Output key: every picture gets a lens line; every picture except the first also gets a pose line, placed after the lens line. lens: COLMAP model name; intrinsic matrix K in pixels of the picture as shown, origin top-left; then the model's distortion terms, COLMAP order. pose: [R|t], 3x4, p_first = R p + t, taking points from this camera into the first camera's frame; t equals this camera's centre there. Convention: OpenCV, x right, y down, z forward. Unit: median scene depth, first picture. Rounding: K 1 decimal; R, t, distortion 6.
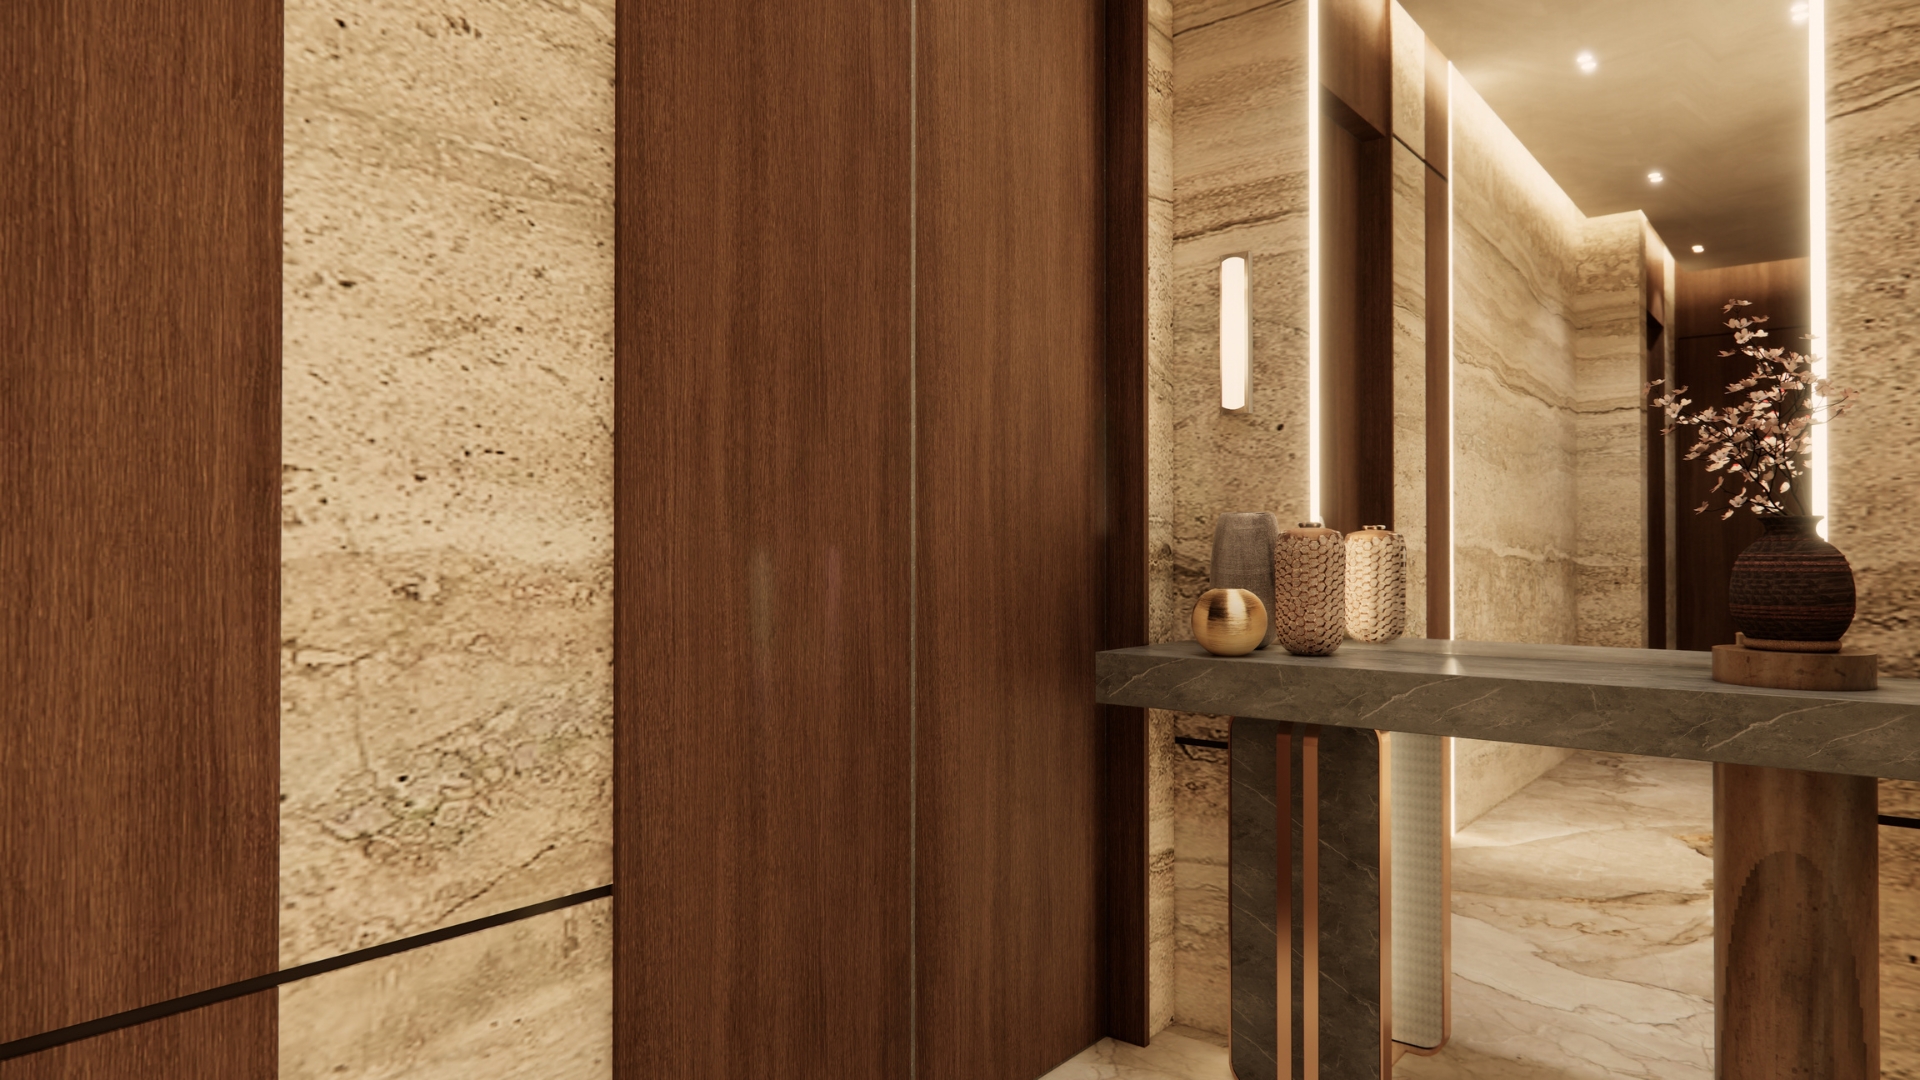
lens RADIAL K [[1162.4, 0, 952.9], [0, 1162.4, 541.3], [0, 0, 1]] dist [0.004311, -0.001918]
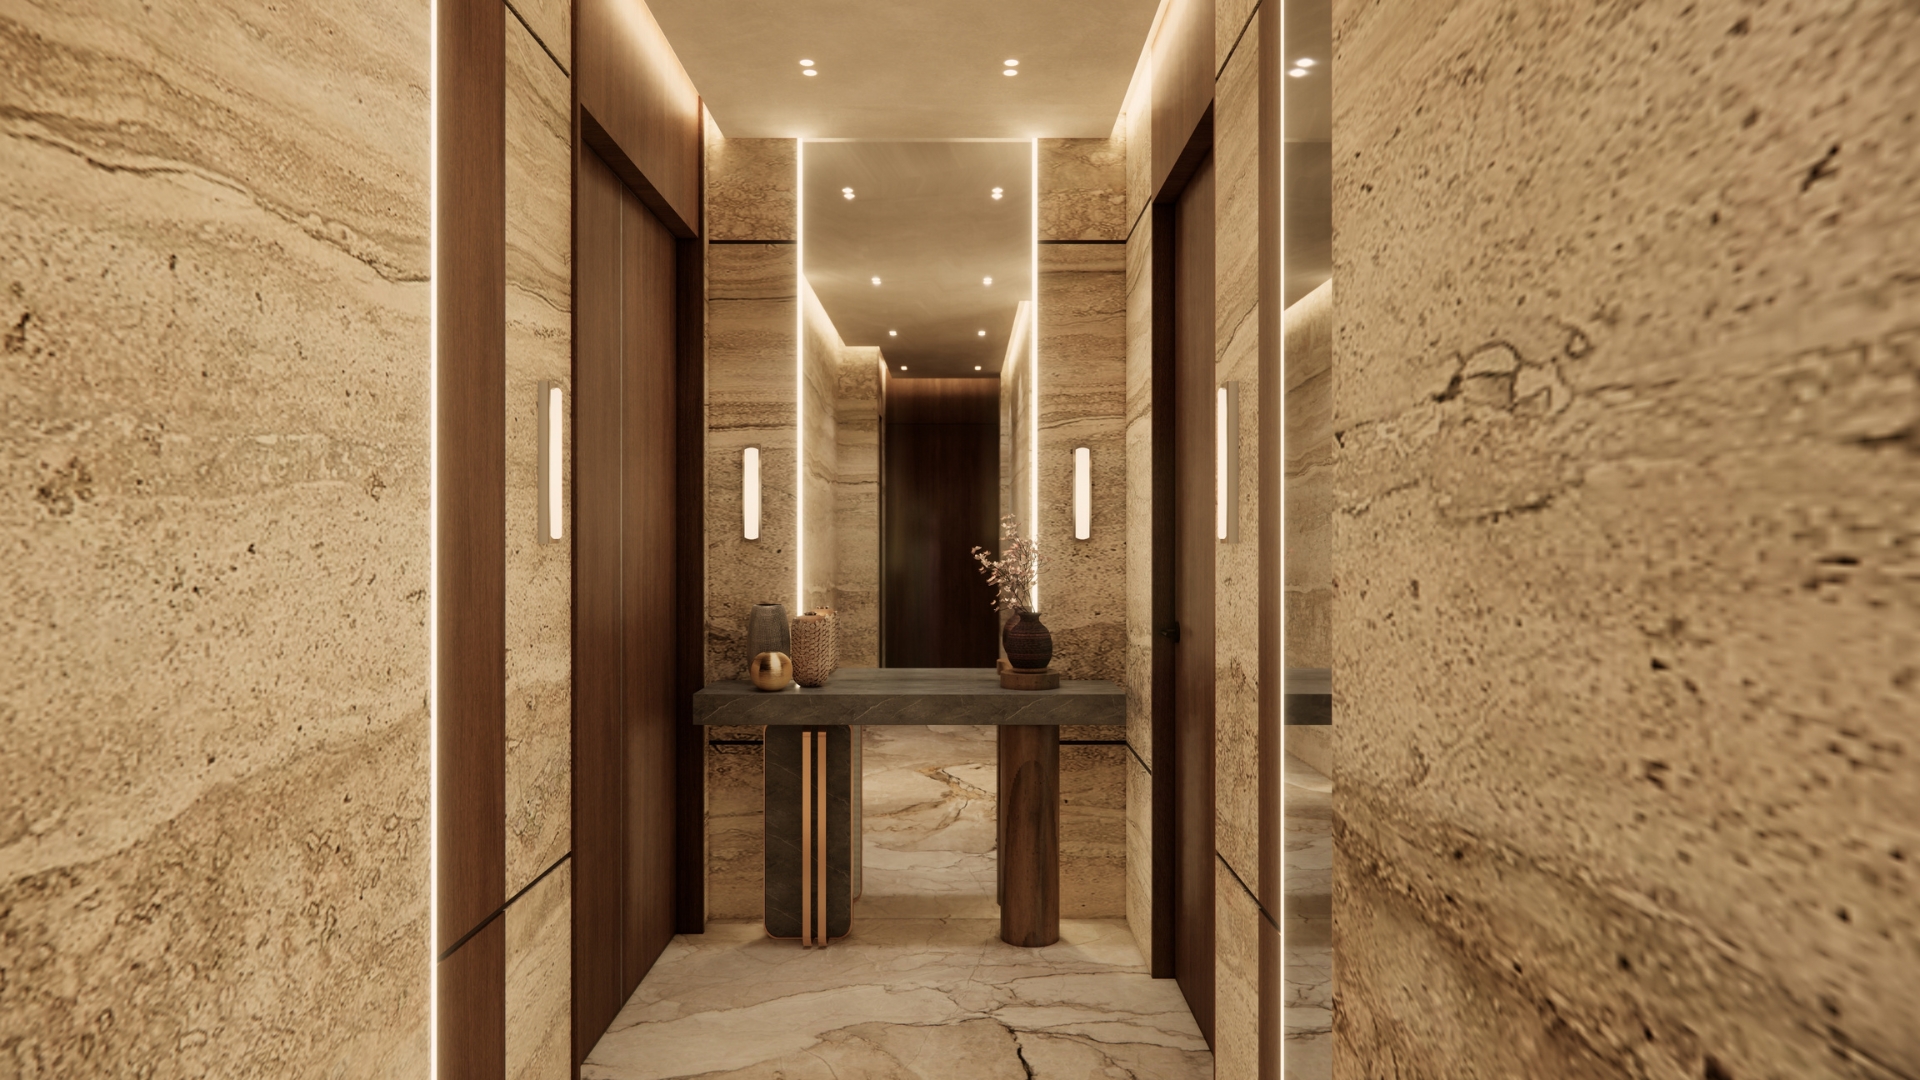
lens RADIAL K [[1162.4, 0, 960.7], [0, 1162.4, 551.7], [0, 0, 1]] dist [0.004311, -0.001918]
pose [[0.782242, -0.006241, 0.622944, -0.561485], [-0.004479, 0.999868, 0.015641, -0.124254], [-0.622959, -0.015025, 0.782110, -0.483140]]
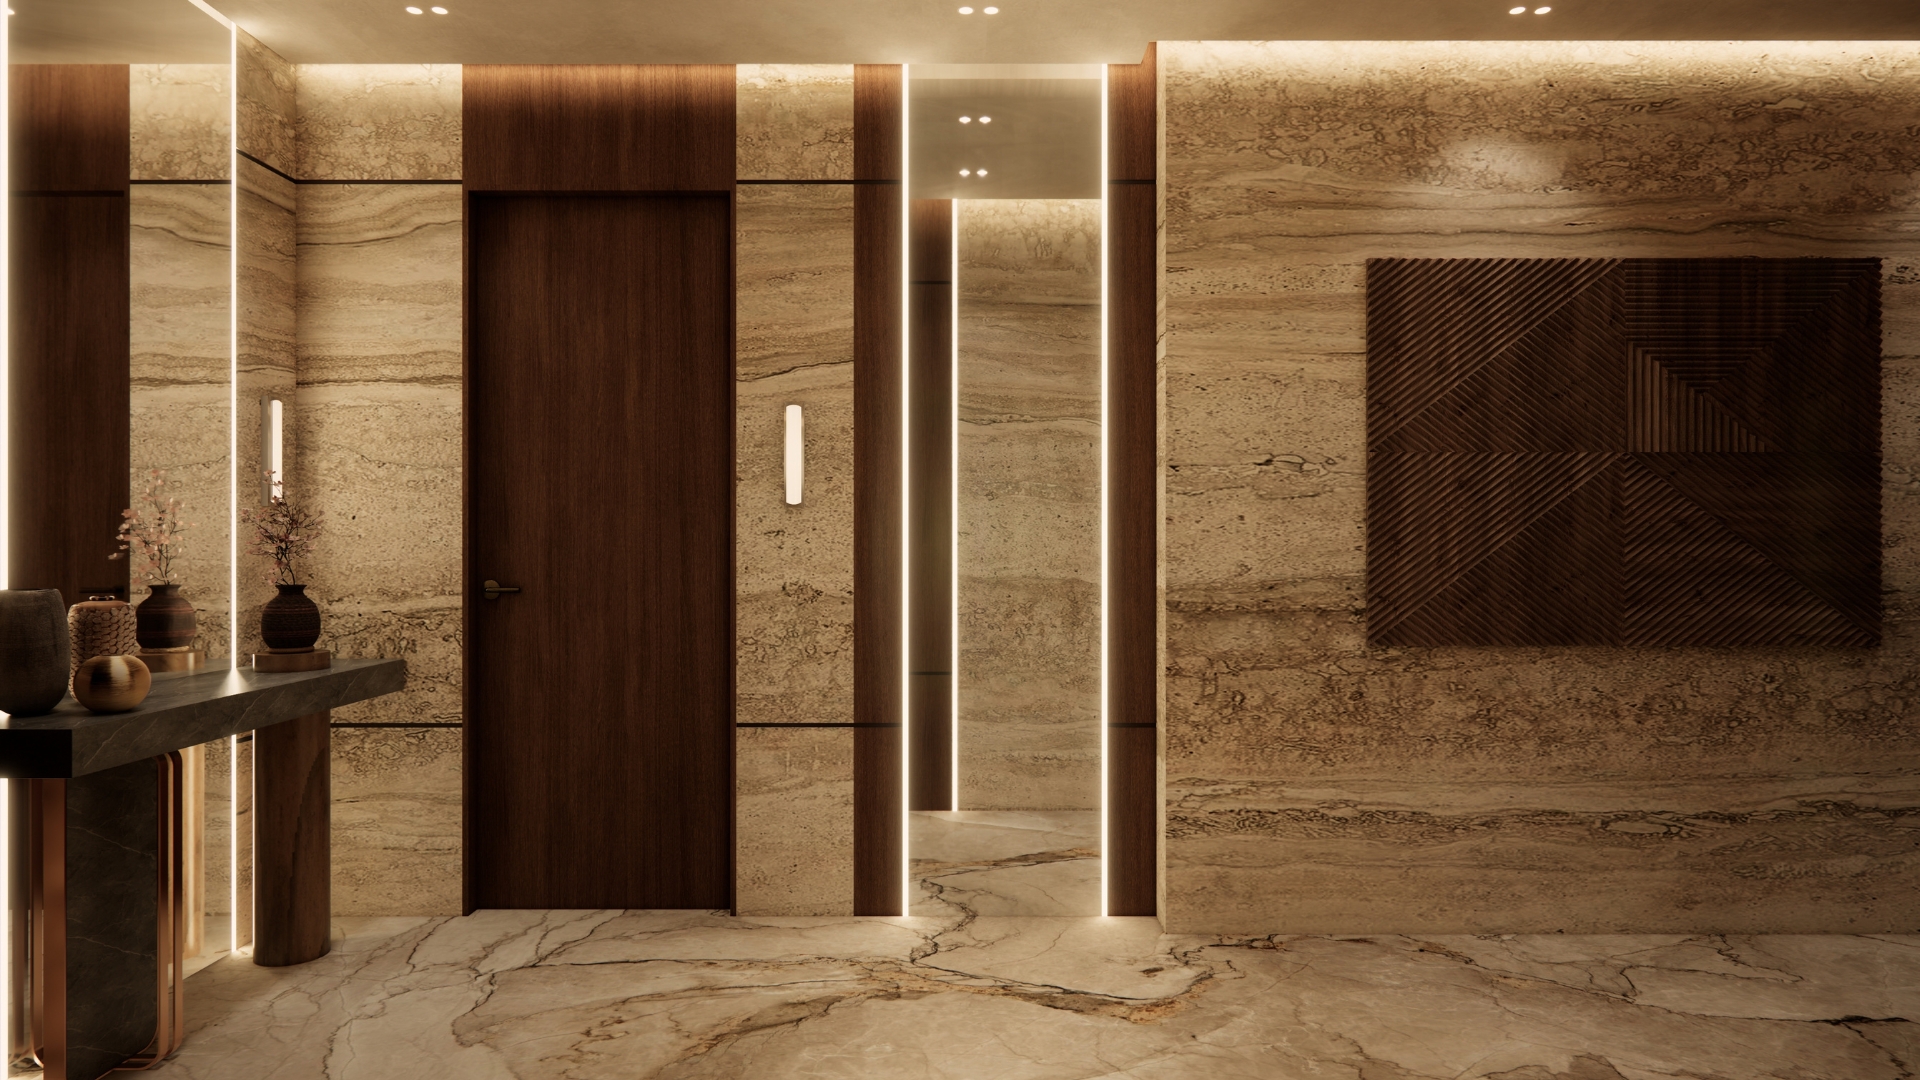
lens RADIAL K [[1162.4, 0, 957.1], [0, 1162.4, 529.3], [0, 0, 1]] dist [0.004311, -0.001918]
pose [[-0.634613, 0.000760, 0.772829, -1.076844], [-0.004692, 0.999977, -0.004836, -0.080734], [-0.772815, -0.006695, -0.634595, 0.978751]]
